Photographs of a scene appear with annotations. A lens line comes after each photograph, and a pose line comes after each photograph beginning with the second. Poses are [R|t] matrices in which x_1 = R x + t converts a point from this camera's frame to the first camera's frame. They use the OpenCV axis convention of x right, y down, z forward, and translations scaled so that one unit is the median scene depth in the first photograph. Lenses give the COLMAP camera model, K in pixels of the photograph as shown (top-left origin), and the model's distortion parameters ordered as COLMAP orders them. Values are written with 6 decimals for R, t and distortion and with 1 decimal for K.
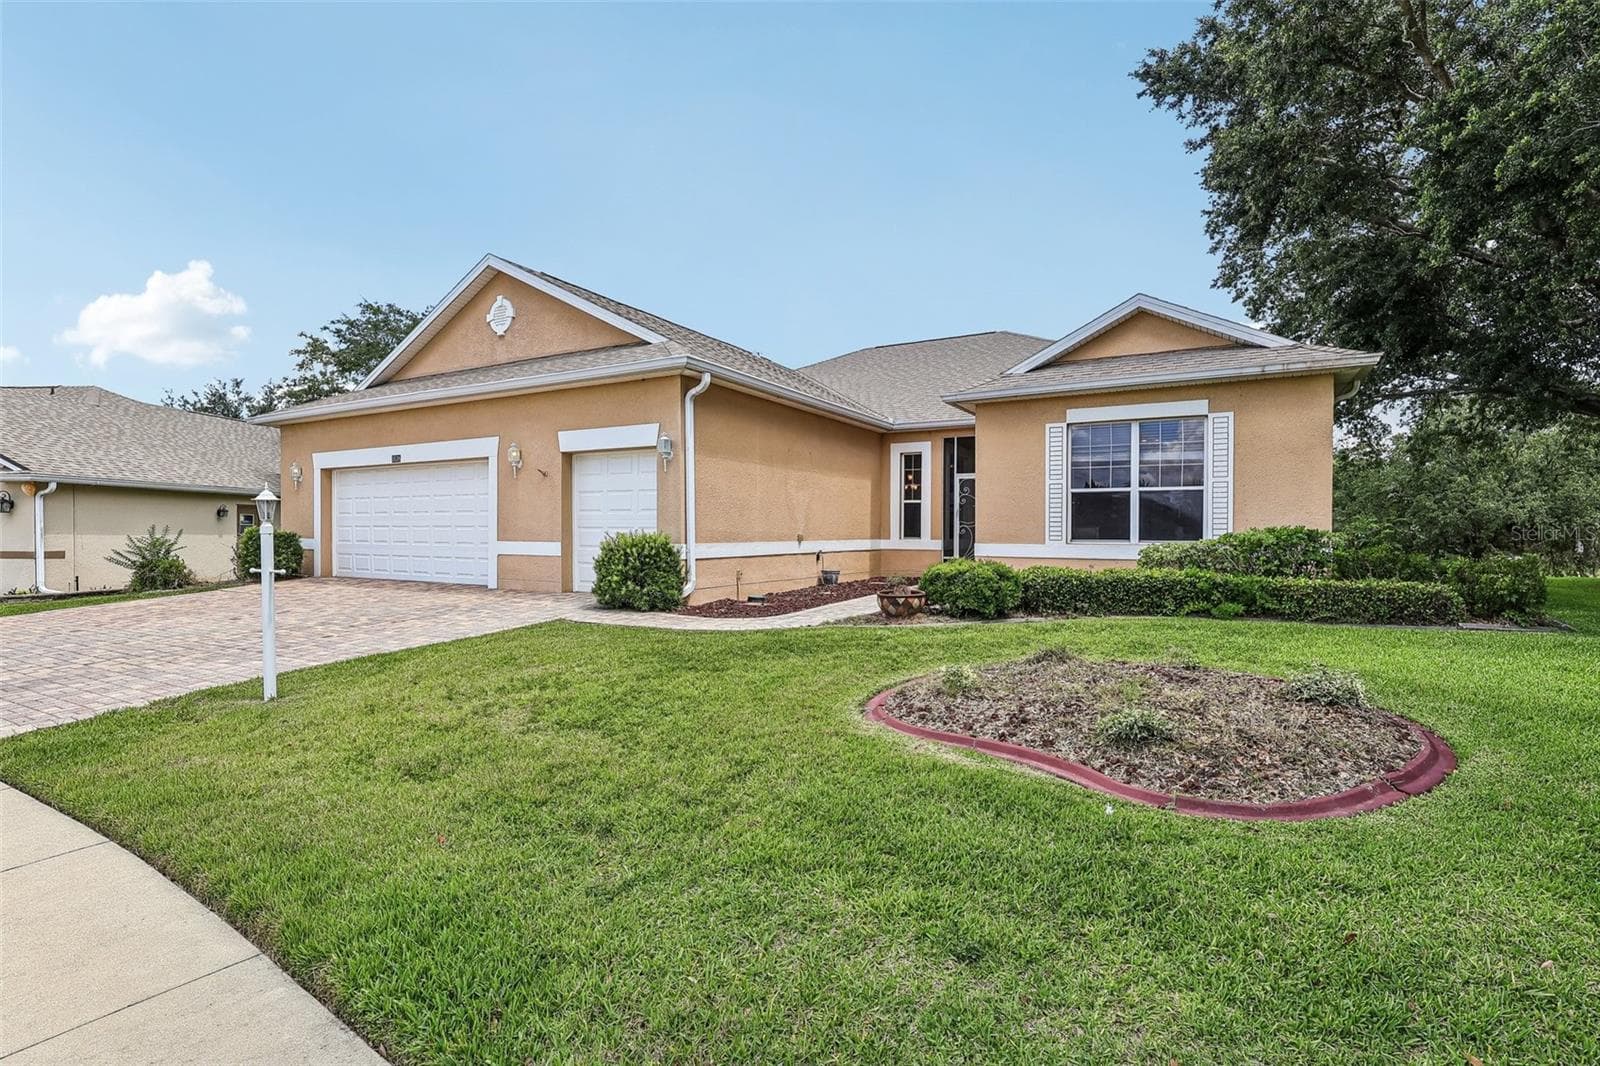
lens RADIAL K [[742.5, 0, 791.7], [0, 742.5, 536.1], [0, 0, 1]] dist [-0.011108, 0.002189]
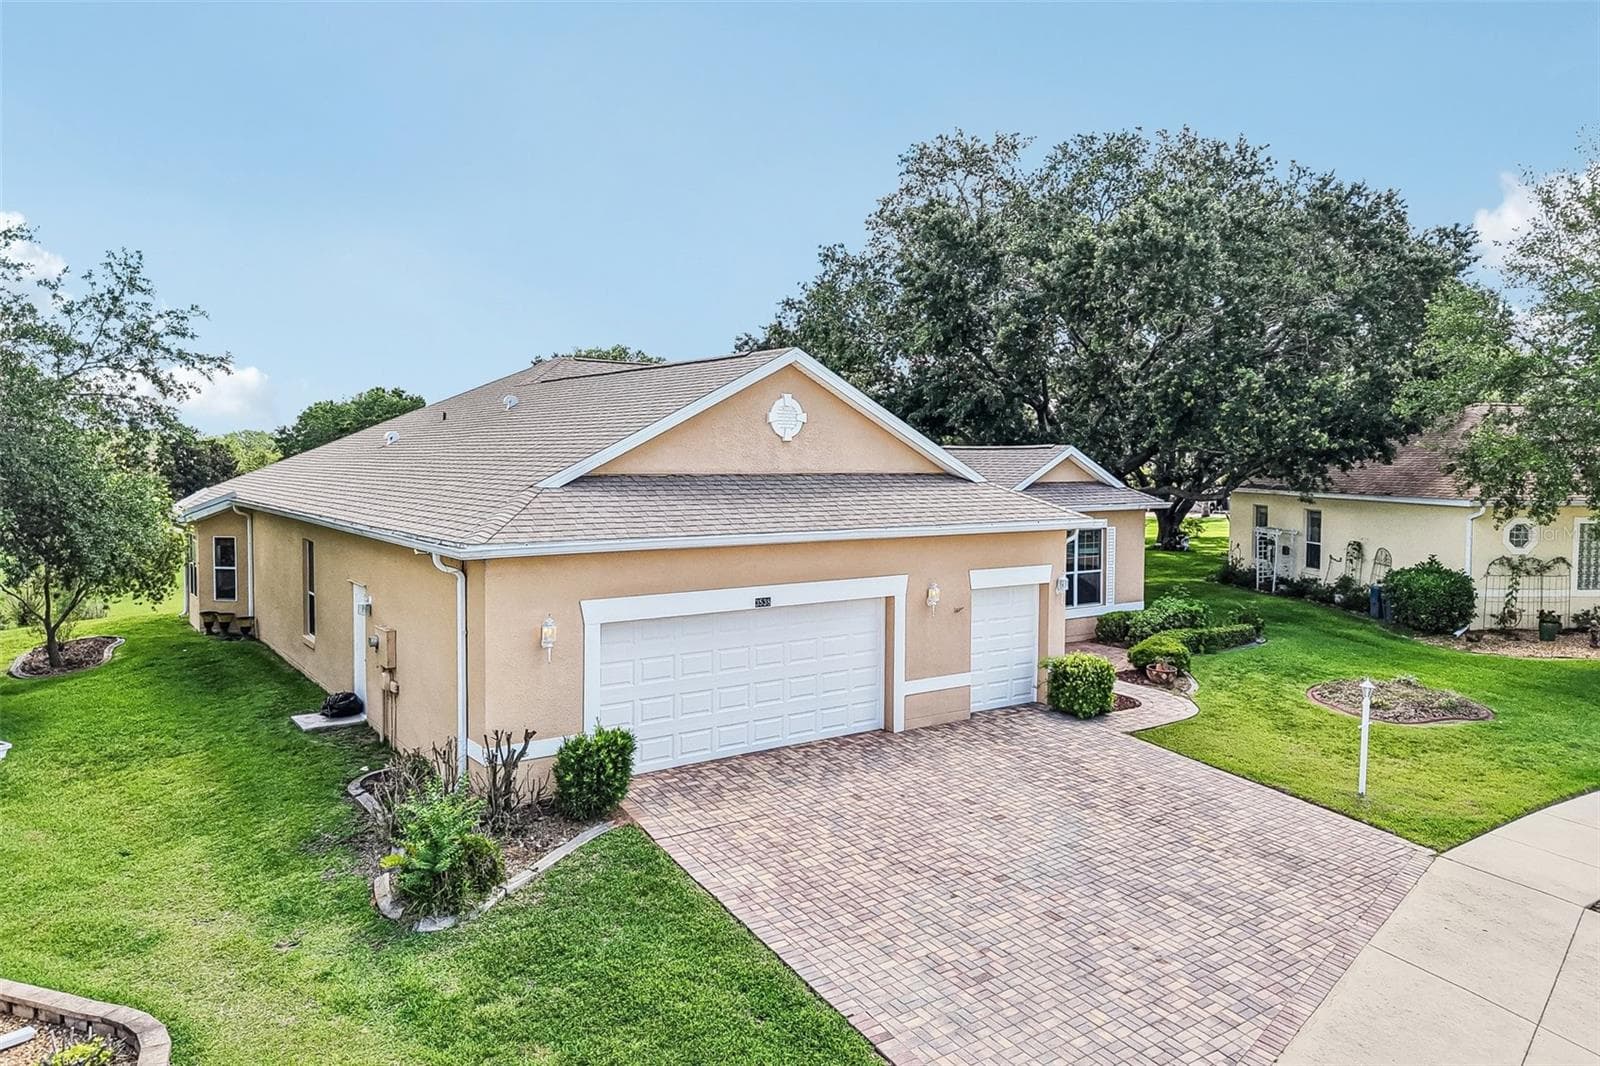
lens RADIAL K [[1076.2, 0, 791.2], [0, 1076.2, 510.5], [0, 0, 1]] dist [0.022577, -0.028622]
pose [[0.419177, -0.047230, 0.906675, -1.969750], [0.000928, 0.998668, 0.051593, -0.332020], [-0.907904, -0.020786, 0.418662, 0.626984]]
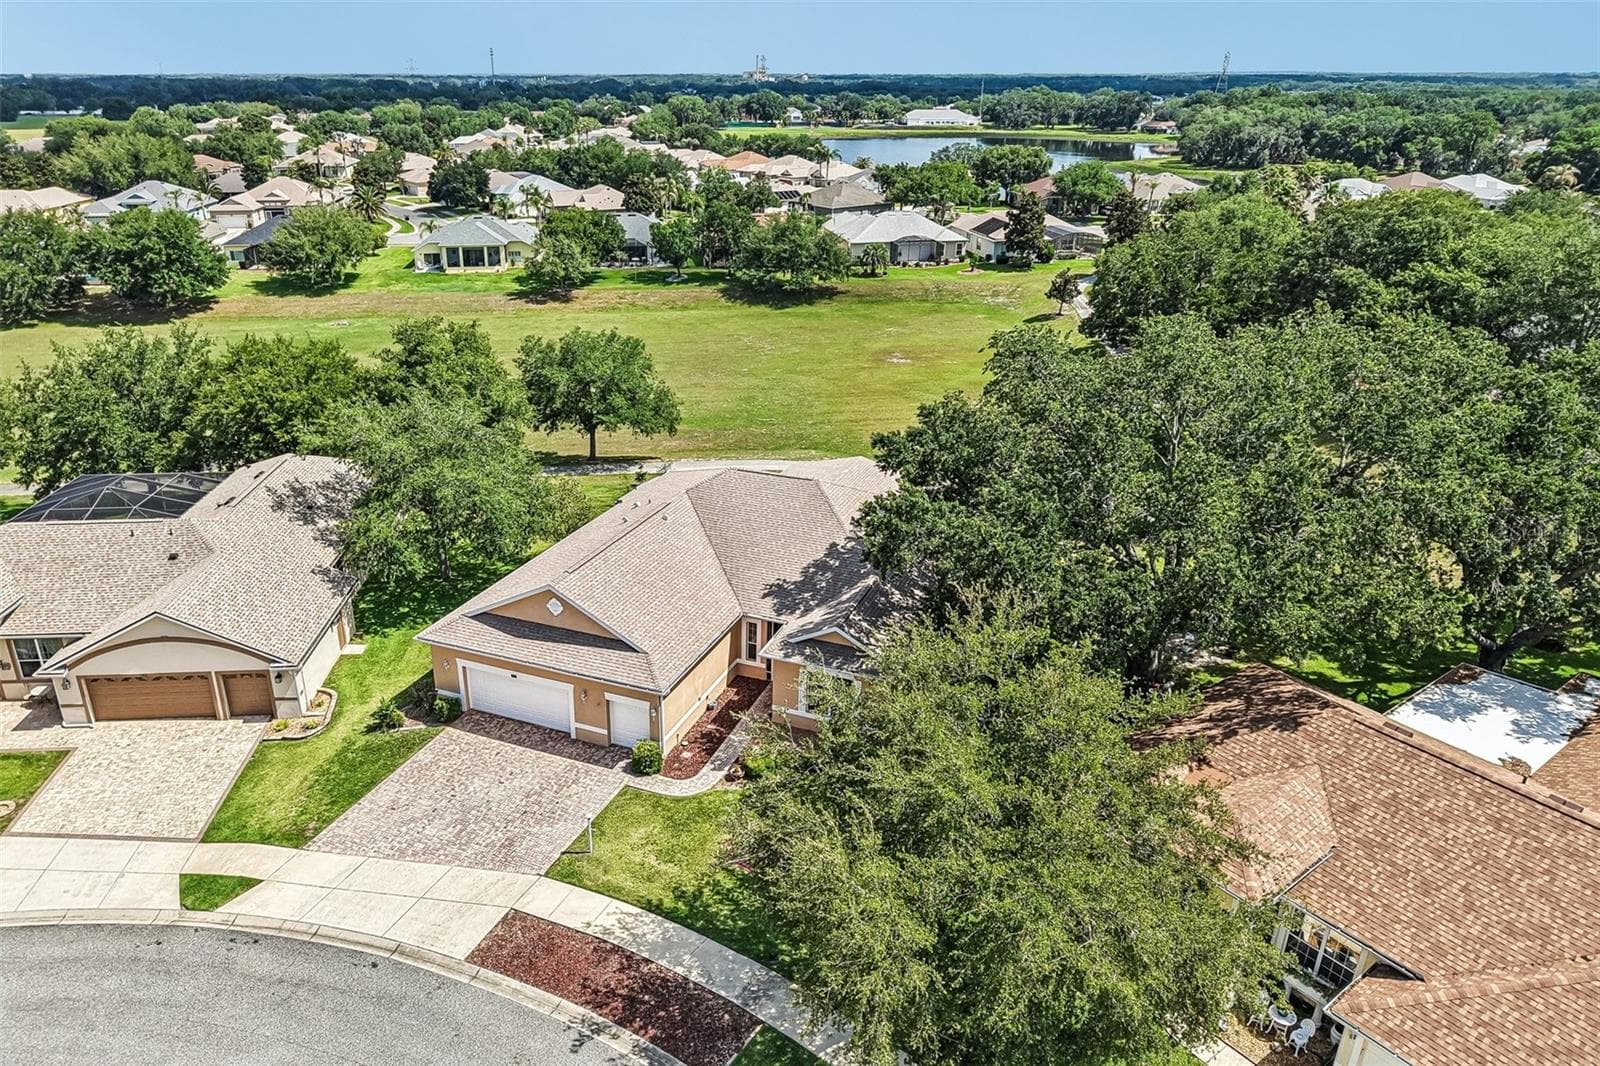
lens RADIAL K [[1076.2, 0, 792.0], [0, 1076.2, 535.5], [0, 0, 1]] dist [0.022577, -0.028622]
pose [[0.991330, -0.049266, 0.121808, -0.106791], [-0.002311, 0.920365, 0.391052, -2.200400], [-0.131373, -0.387944, 0.912272, -2.350119]]
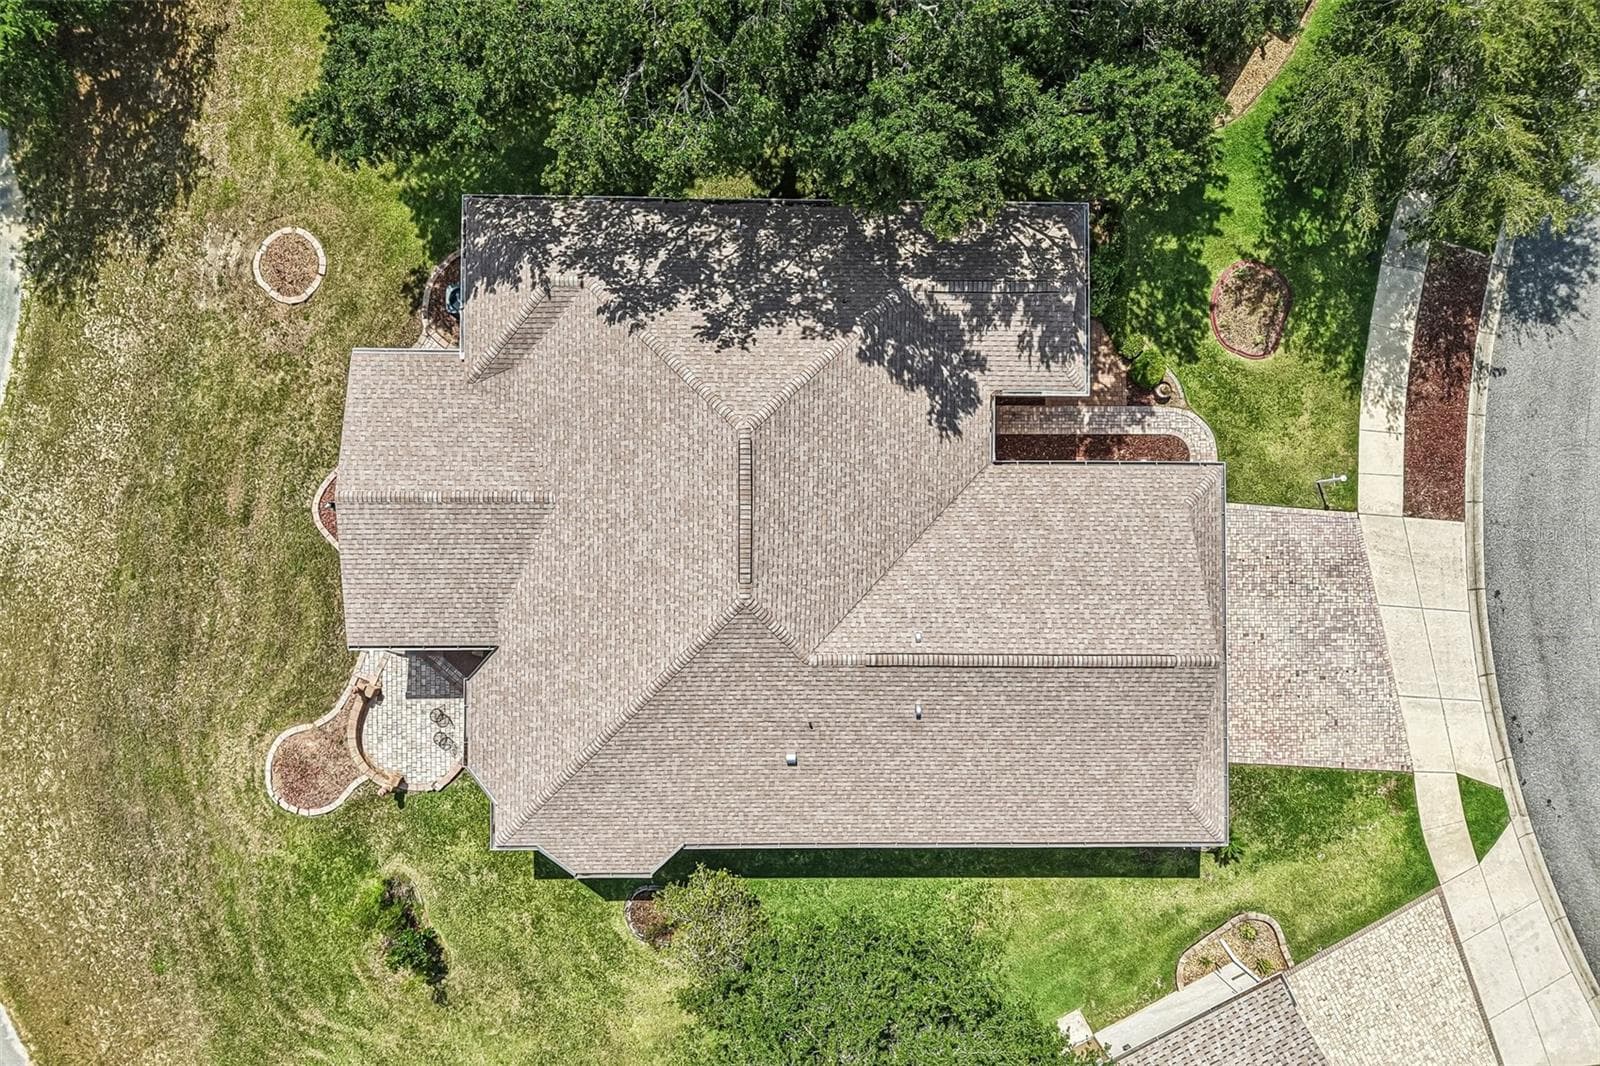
lens RADIAL K [[1076.2, 0, 803.9], [0, 1076.2, 548.3], [0, 0, 1]] dist [0.022577, -0.028622]
pose [[-0.497089, -0.867598, 0.013305, 0.197830], [-0.014617, 0.023705, 0.999612, -3.251058], [-0.867576, 0.496702, -0.024465, 2.120670]]
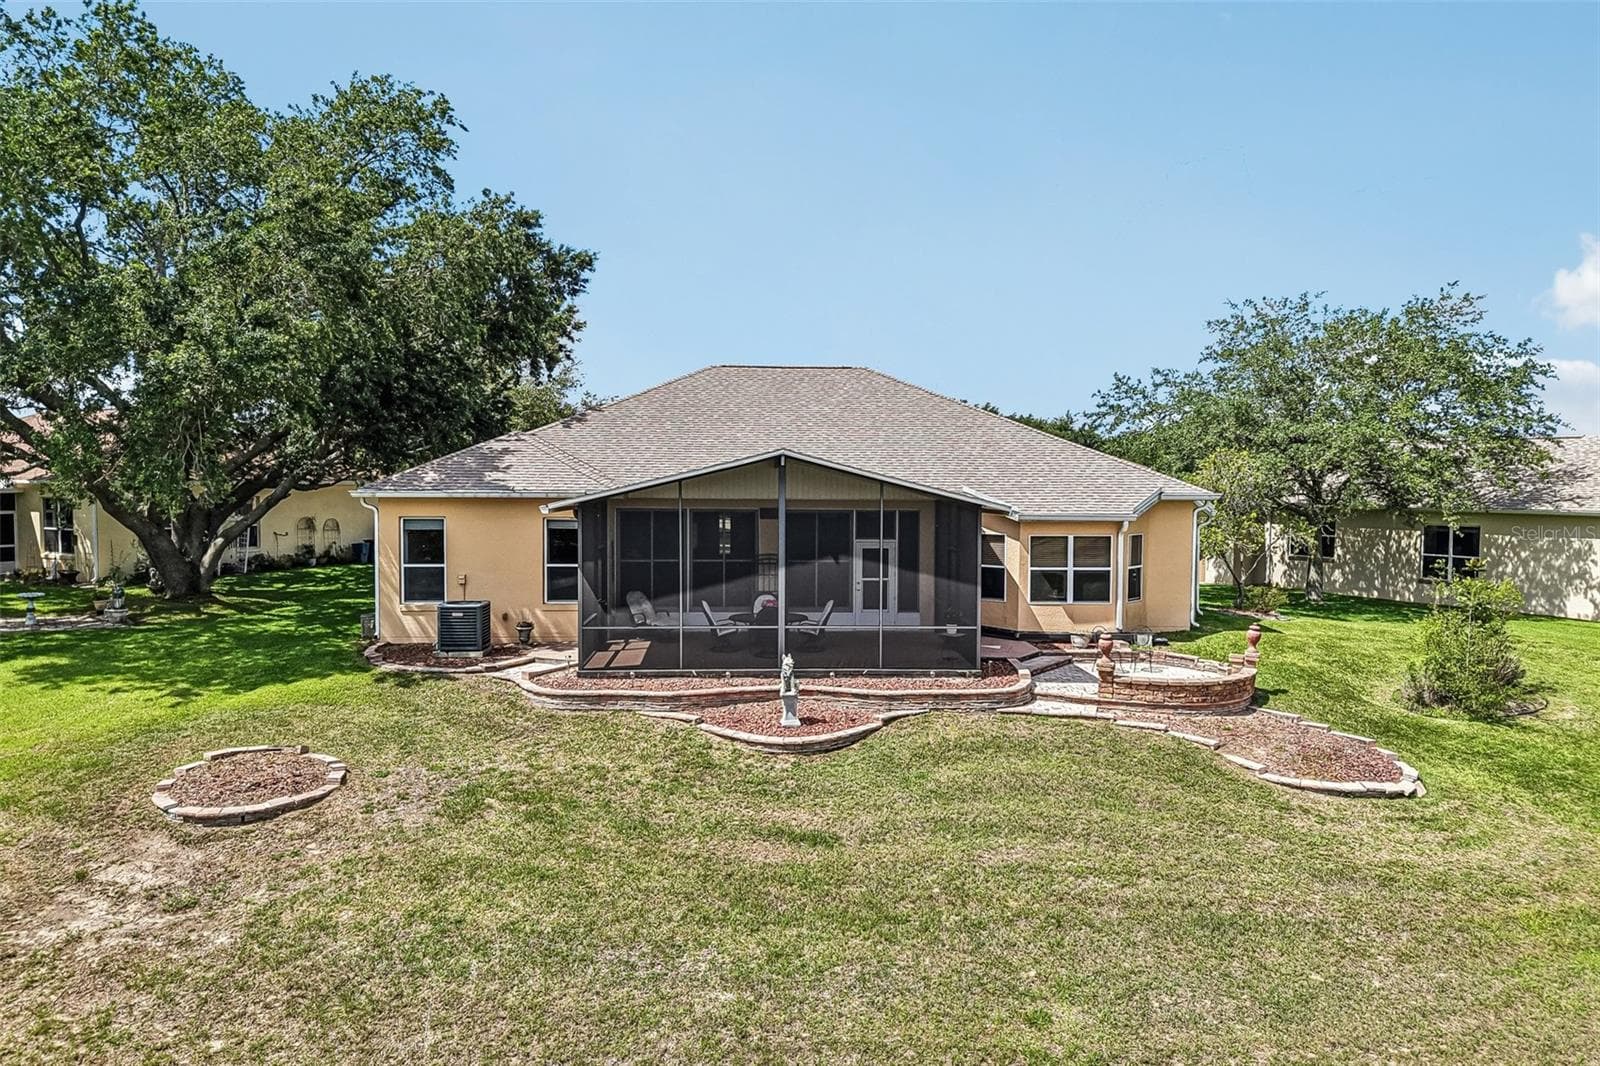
lens RADIAL K [[1076.2, 0, 805.4], [0, 1076.2, 539.4], [0, 0, 1]] dist [0.022577, -0.028622]
pose [[-0.837787, 0.027220, -0.545319, 1.985750], [-0.010076, 0.997816, 0.065288, -0.298013], [0.545905, 0.060192, -0.835682, 4.669646]]
